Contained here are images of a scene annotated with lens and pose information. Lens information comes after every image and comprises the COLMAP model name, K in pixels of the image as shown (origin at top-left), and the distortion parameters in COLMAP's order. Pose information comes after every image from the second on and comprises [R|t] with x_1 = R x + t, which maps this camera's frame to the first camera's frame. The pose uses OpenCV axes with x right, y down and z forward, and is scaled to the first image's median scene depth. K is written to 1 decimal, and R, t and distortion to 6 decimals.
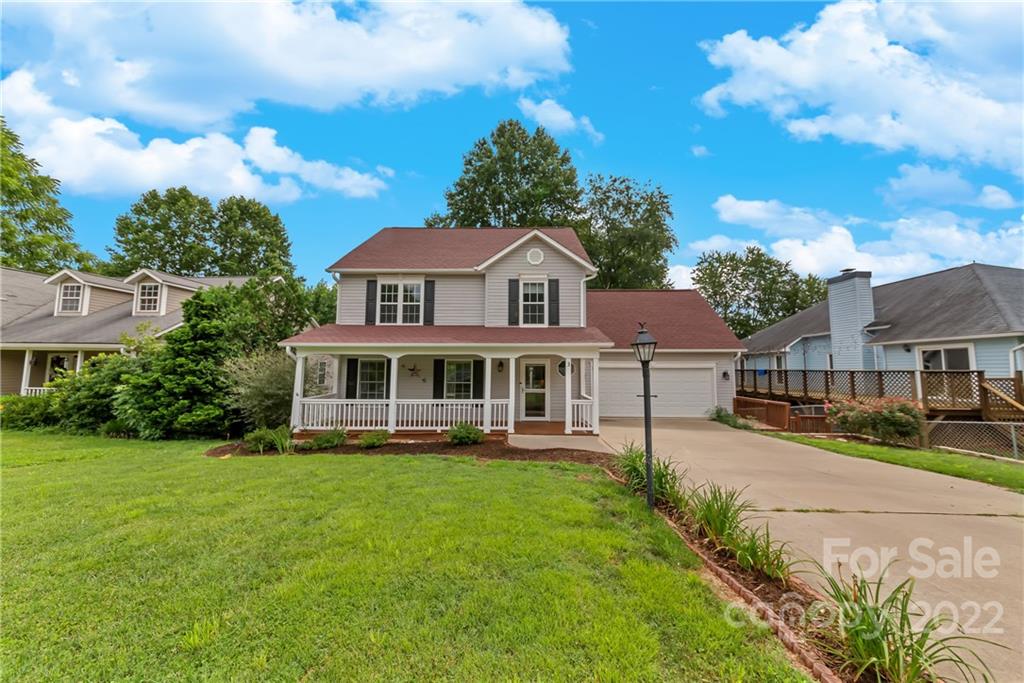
lens RADIAL K [[365.7, 0, 507.7], [0, 365.7, 333.5], [0, 0, 1]] dist [0.013490, -0.000048]
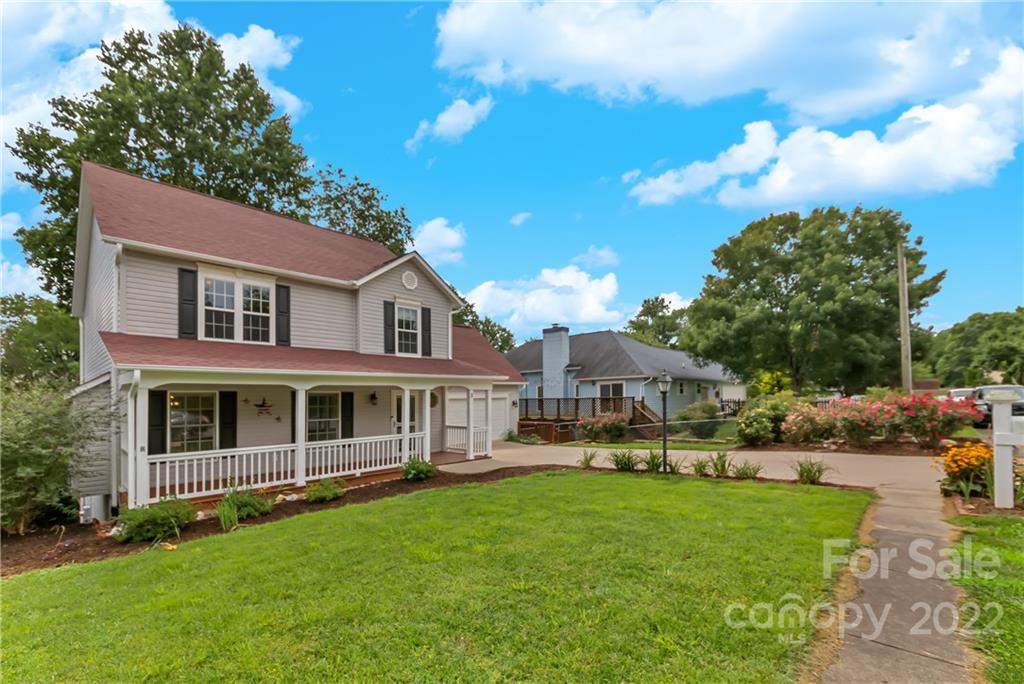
lens RADIAL K [[443.1, 0, 512.4], [0, 443.1, 382.7], [0, 0, 1]] dist [-0.000932, -0.000109]
pose [[0.663854, 0.011675, 0.747771, -0.593221], [-0.048326, 0.998458, 0.027314, 0.005446], [-0.746299, -0.054269, 0.663394, 0.044424]]
